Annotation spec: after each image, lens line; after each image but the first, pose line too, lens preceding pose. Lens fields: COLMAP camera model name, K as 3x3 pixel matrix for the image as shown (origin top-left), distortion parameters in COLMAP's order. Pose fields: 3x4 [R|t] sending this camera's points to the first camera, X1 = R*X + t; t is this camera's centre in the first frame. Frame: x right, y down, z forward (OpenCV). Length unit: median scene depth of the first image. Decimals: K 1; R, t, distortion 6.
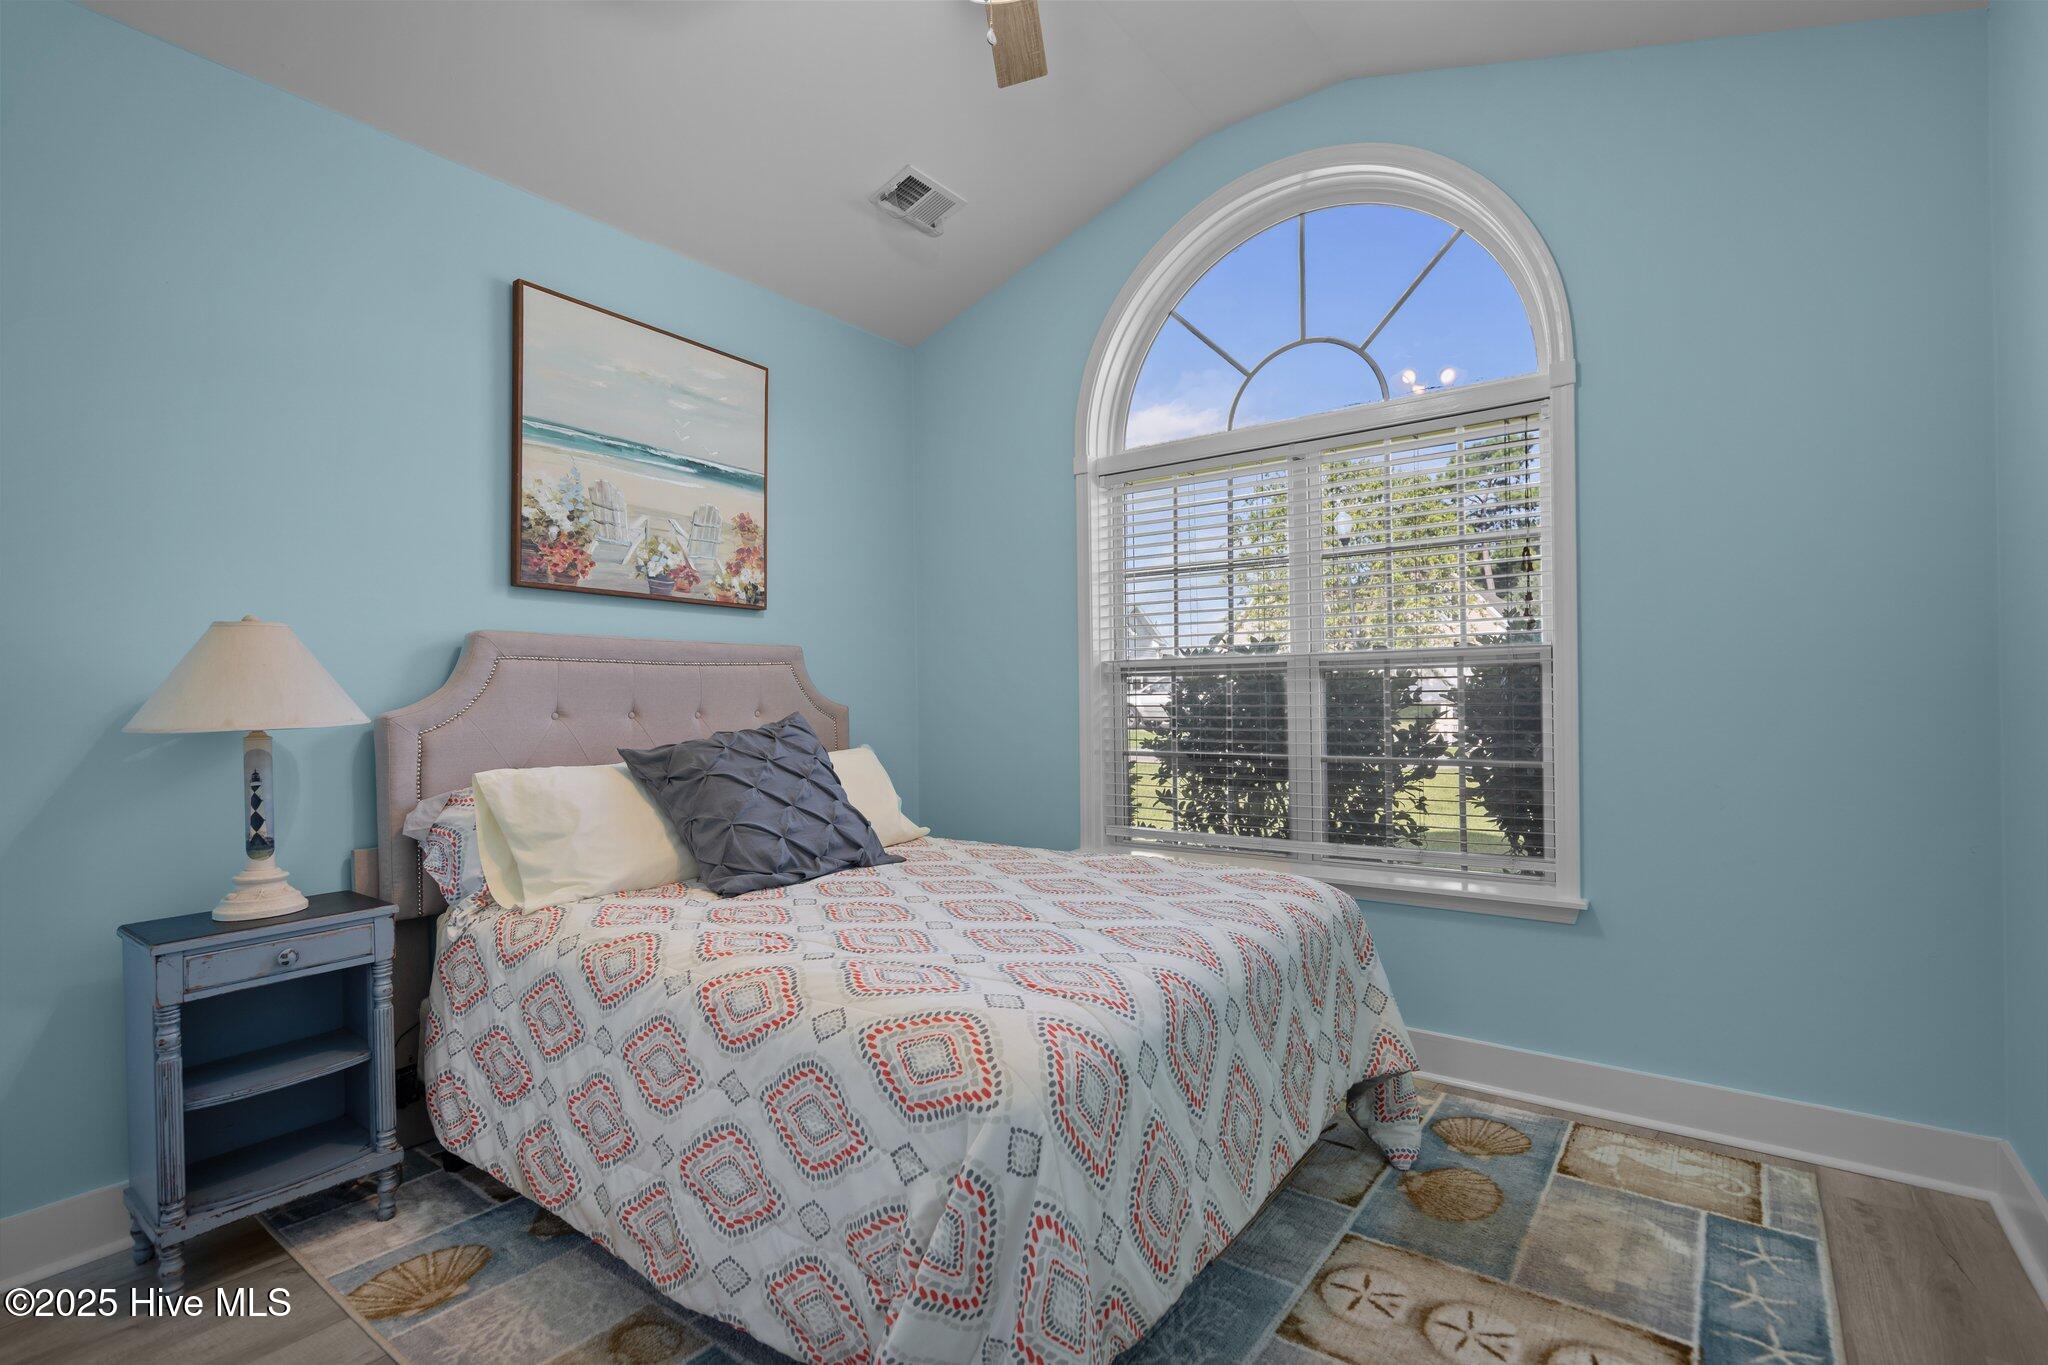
lens RADIAL K [[935.0, 0, 1032.2], [0, 935.0, 697.6], [0, 0, 1]] dist [-0.005801, 0.004879]
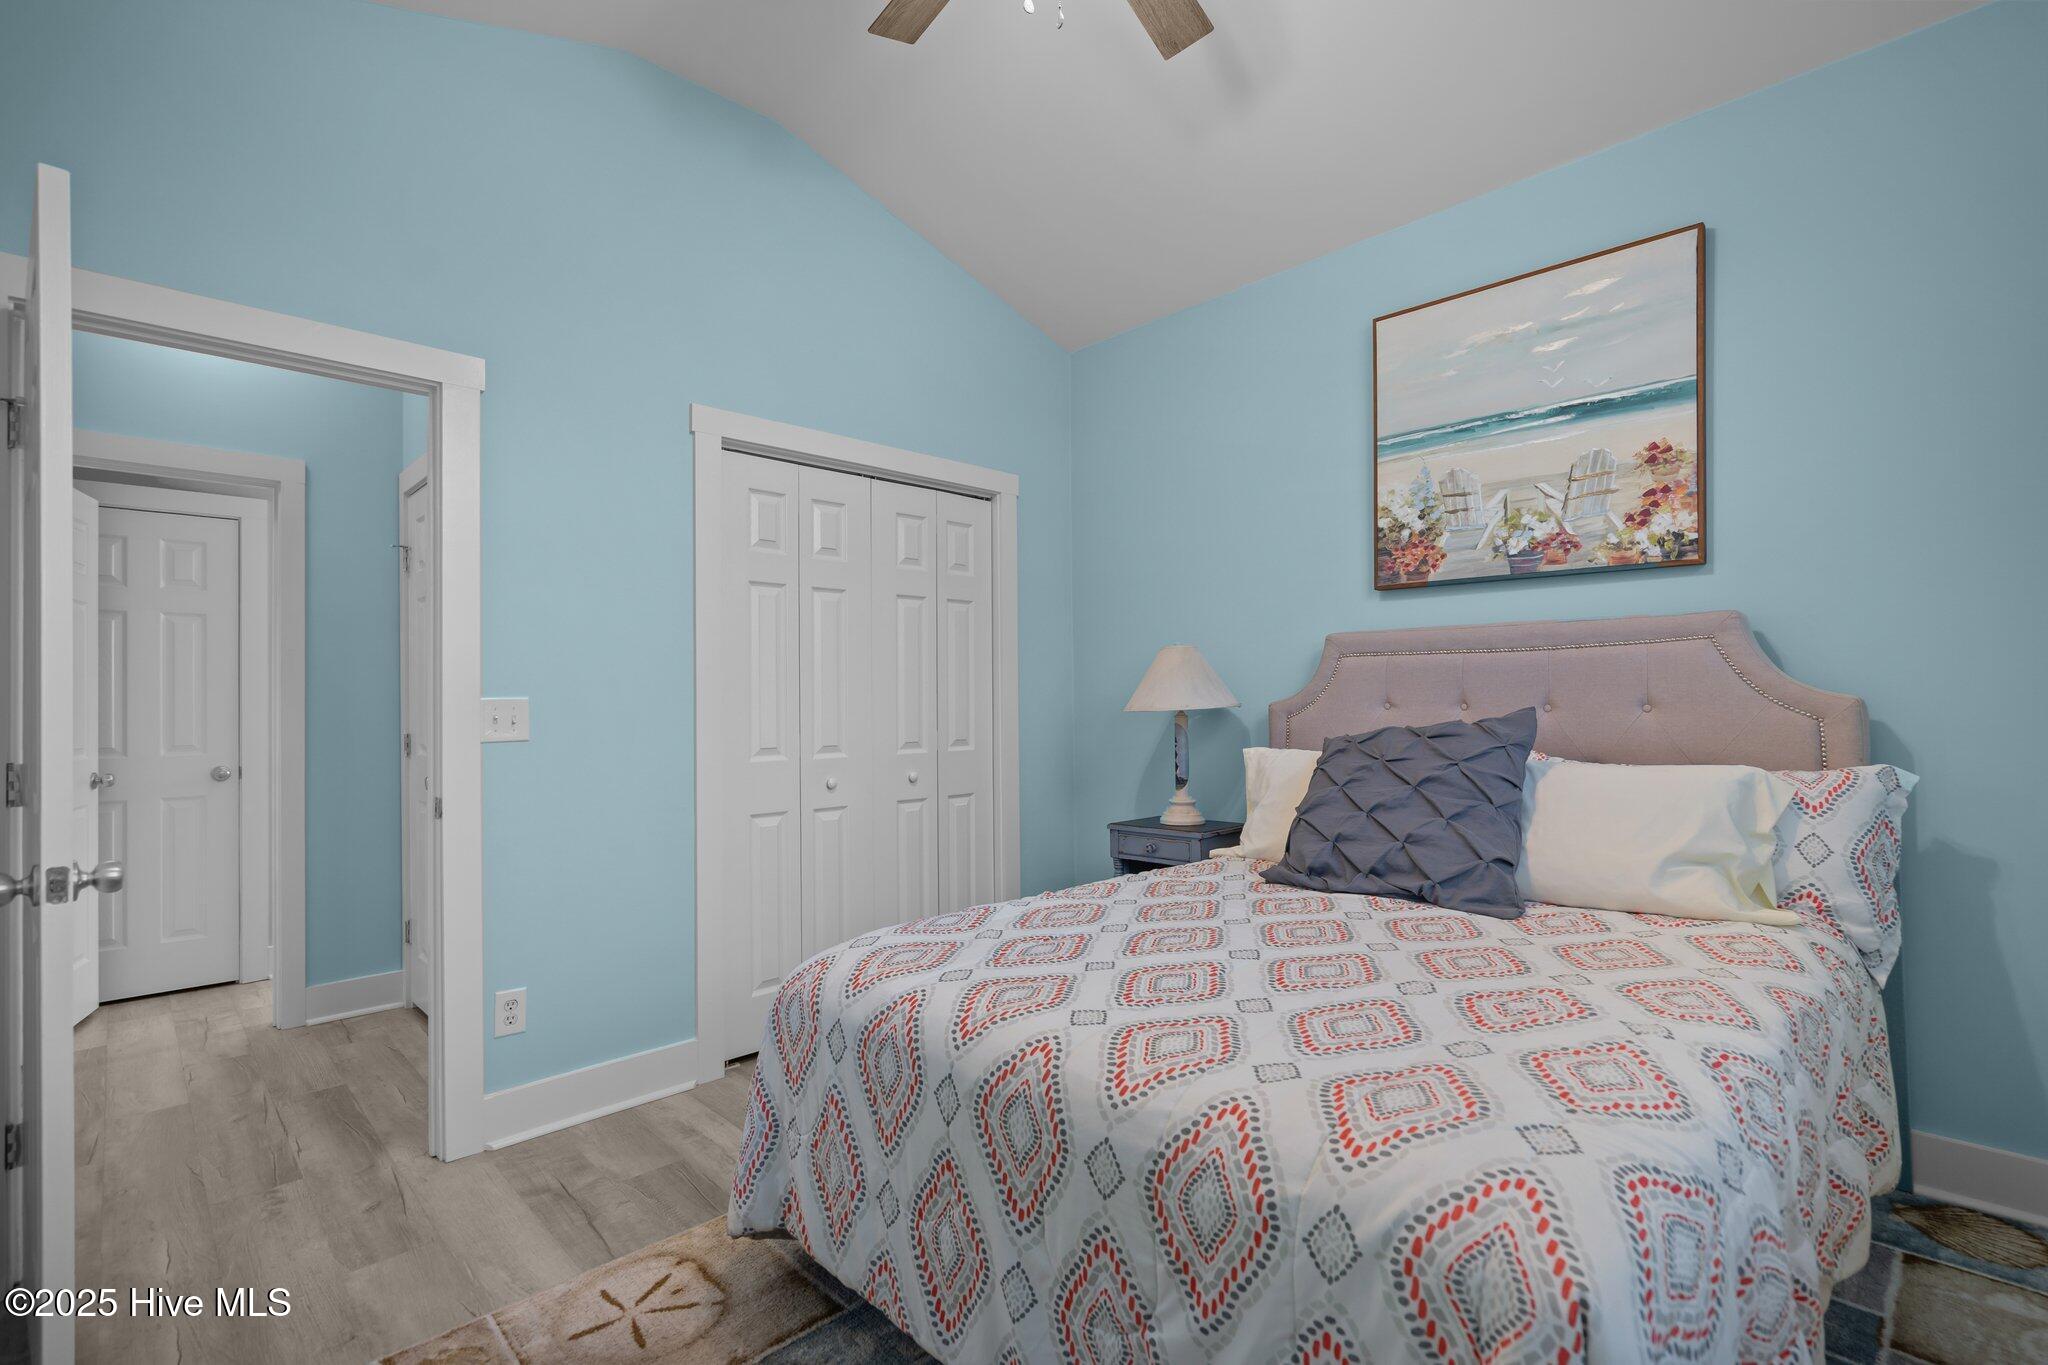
lens RADIAL K [[935.0, 0, 1031.3], [0, 935.0, 687.9], [0, 0, 1]] dist [-0.005801, 0.004879]
pose [[-0.160976, -0.004618, -0.986948, 0.571333], [0.008928, 0.999941, -0.006135, 0.001212], [0.986918, -0.009799, -0.160925, 0.695224]]
